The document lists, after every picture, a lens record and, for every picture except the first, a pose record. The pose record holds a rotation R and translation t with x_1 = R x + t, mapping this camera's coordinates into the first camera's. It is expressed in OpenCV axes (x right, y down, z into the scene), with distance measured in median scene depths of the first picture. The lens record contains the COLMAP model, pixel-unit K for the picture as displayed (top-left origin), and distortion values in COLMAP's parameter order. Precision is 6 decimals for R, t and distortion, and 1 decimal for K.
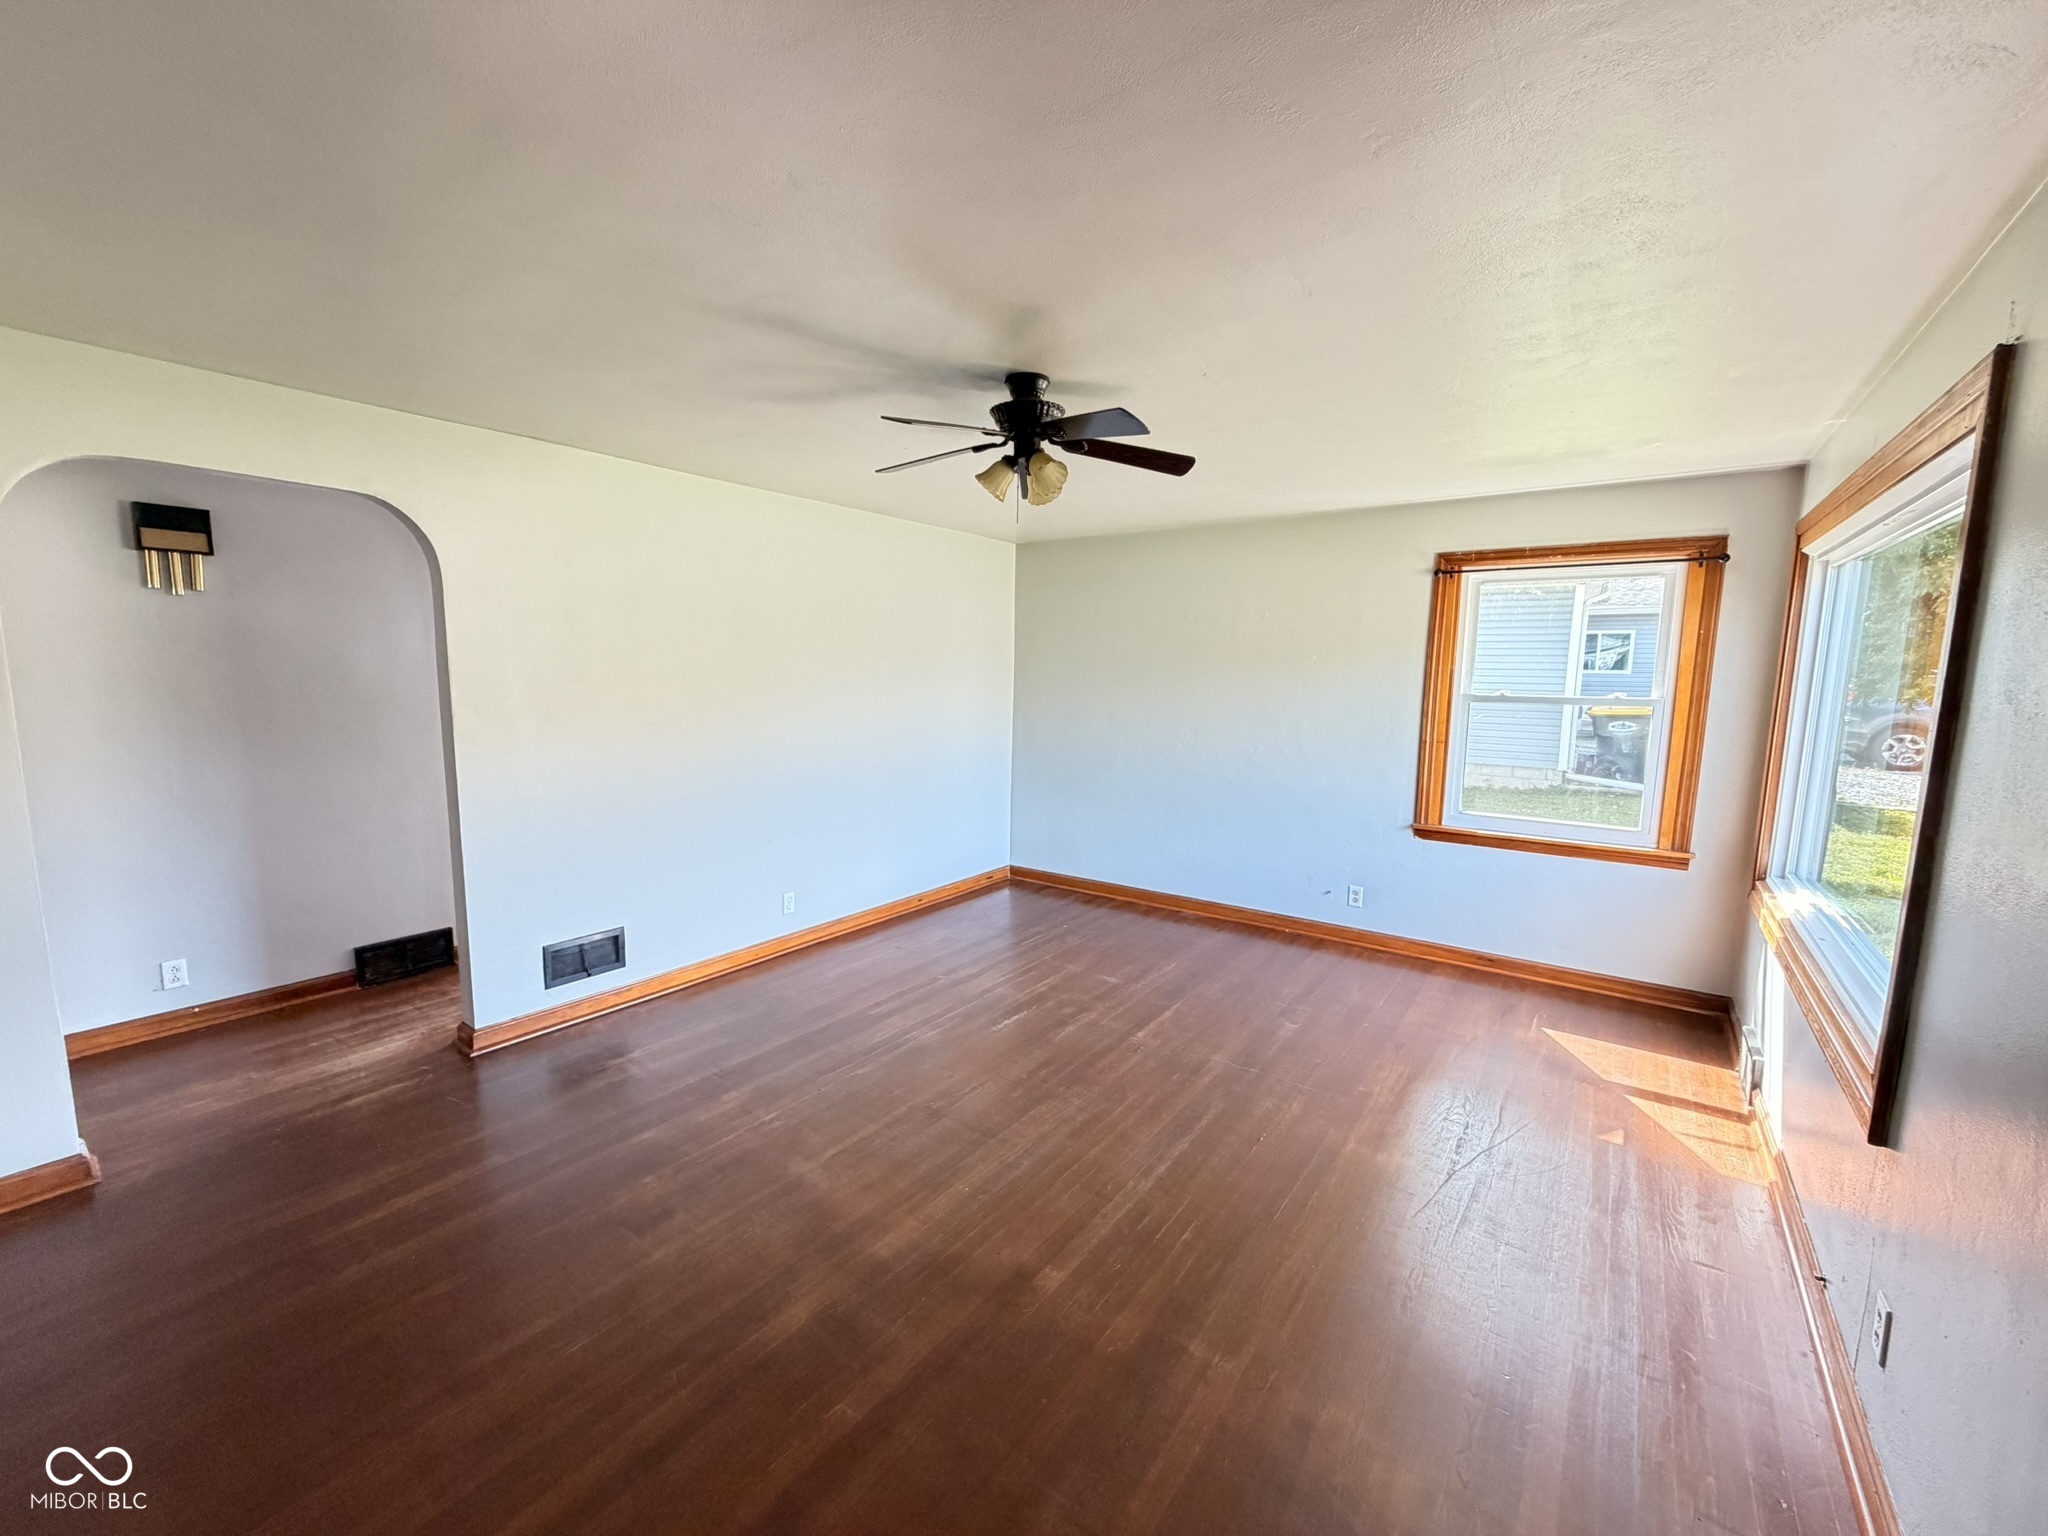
lens RADIAL K [[824.0, 0, 1024.0], [0, 824.0, 768.0], [0, 0, 1]] dist [-0.000527, -0.000075]
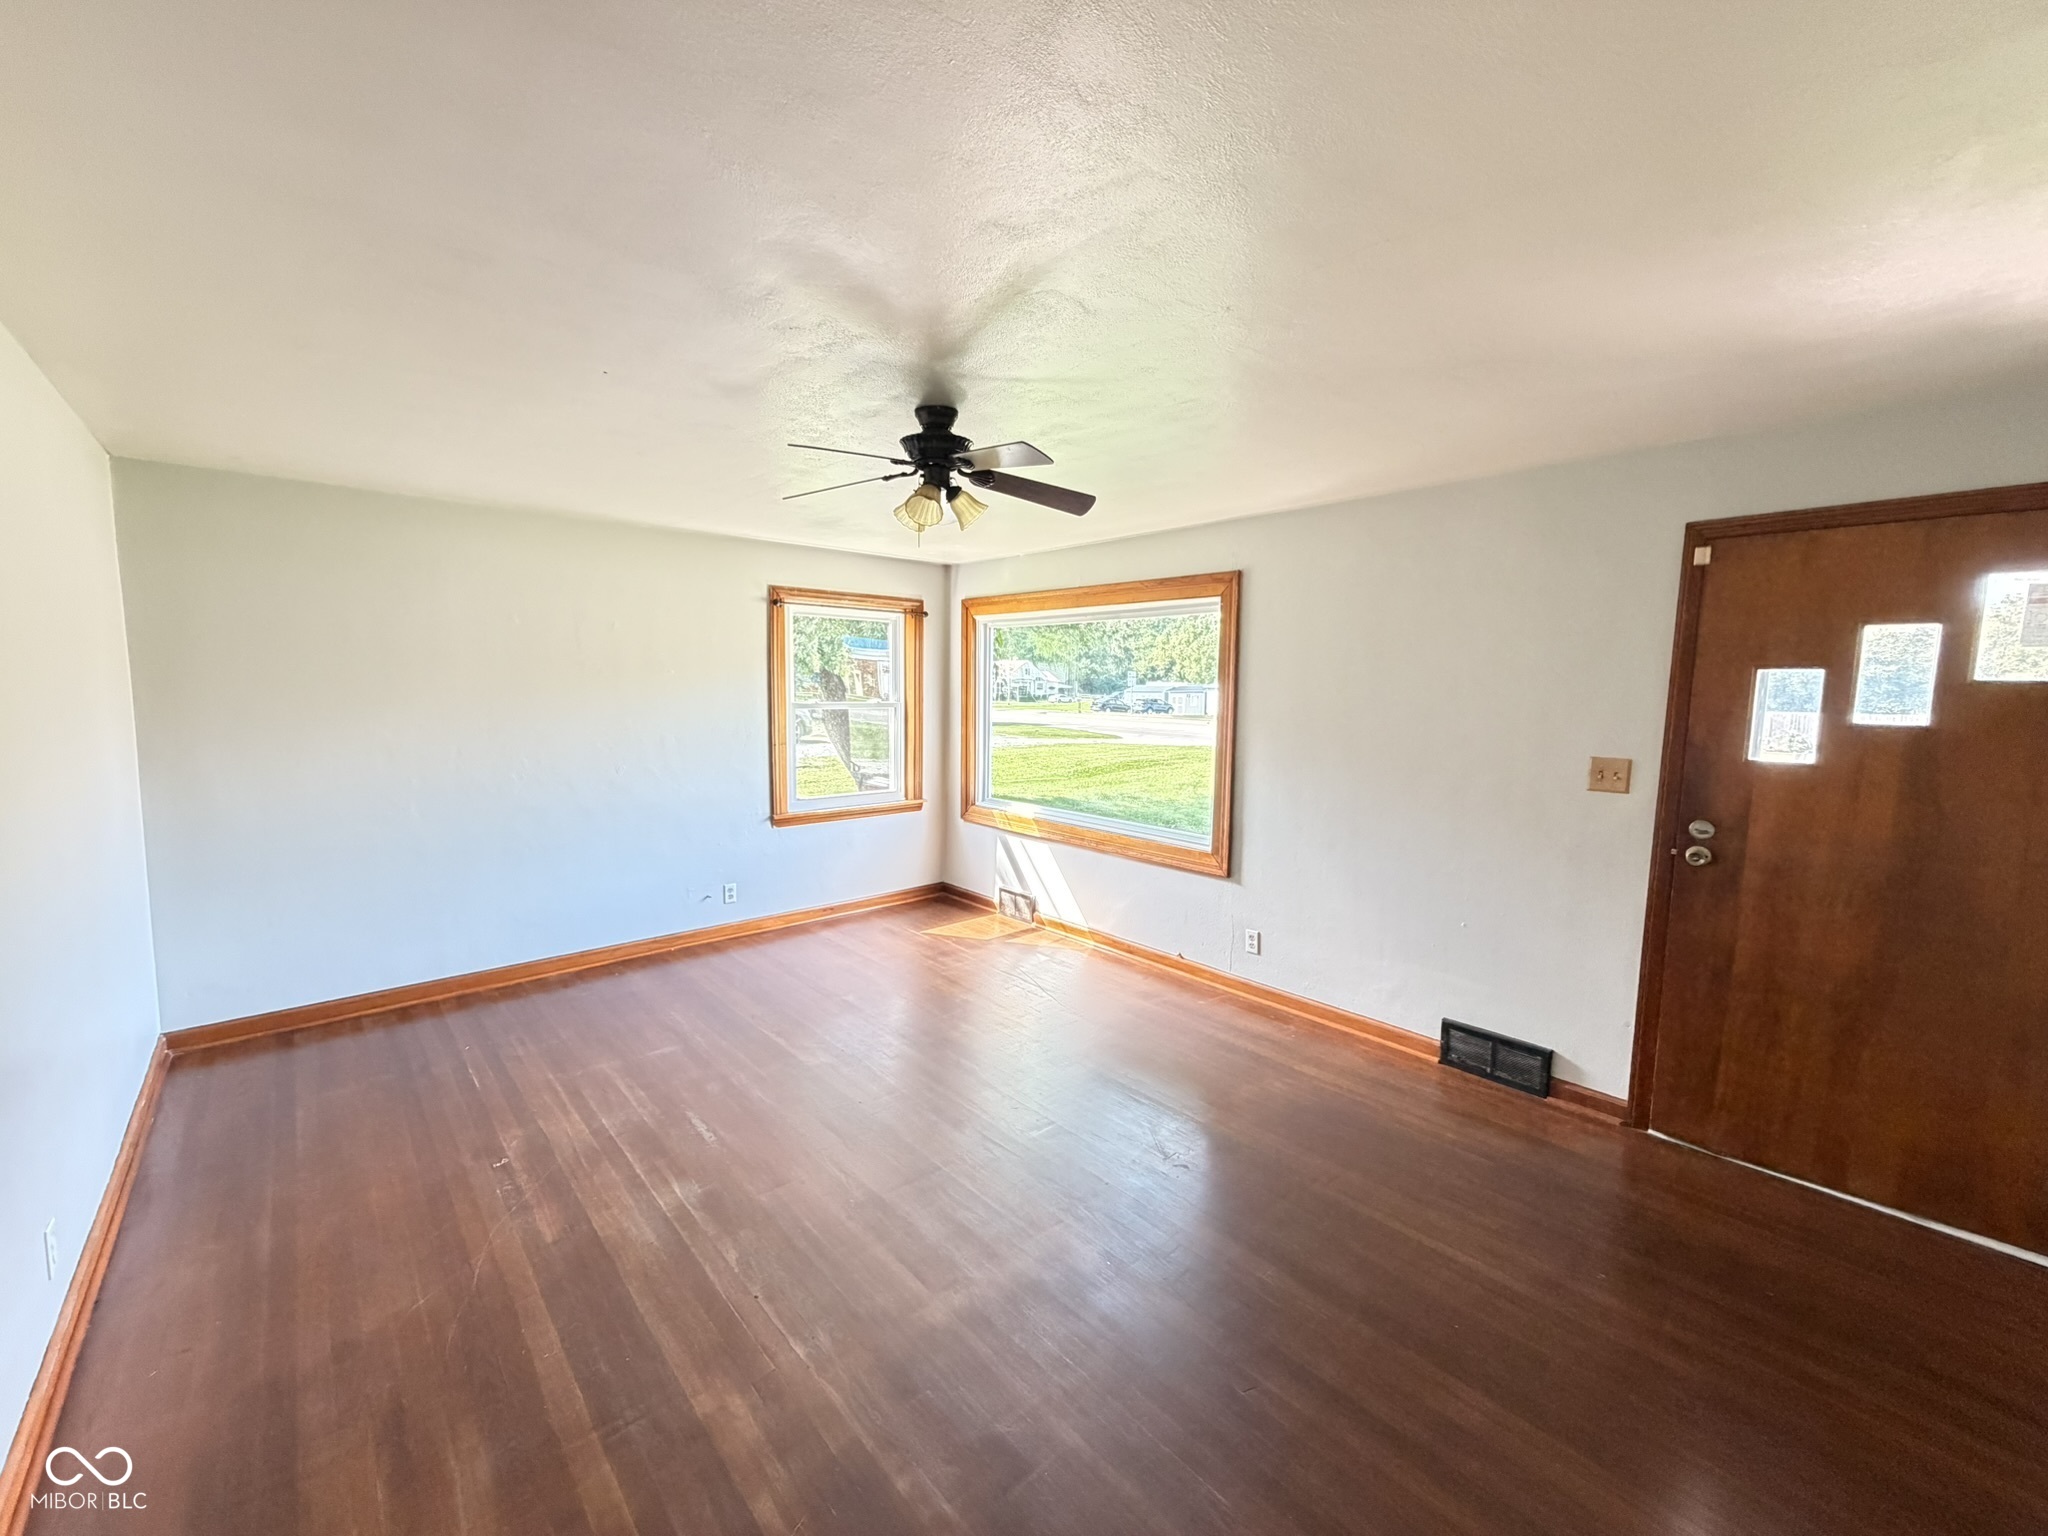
lens RADIAL K [[824.0, 0, 1024.0], [0, 824.0, 768.0], [0, 0, 1]] dist [-0.000527, -0.000075]
pose [[0.200805, -0.113675, 0.973014, -0.583748], [0.106548, 0.989887, 0.093657, -0.070938], [-0.973820, 0.084866, 0.210886, 0.403689]]
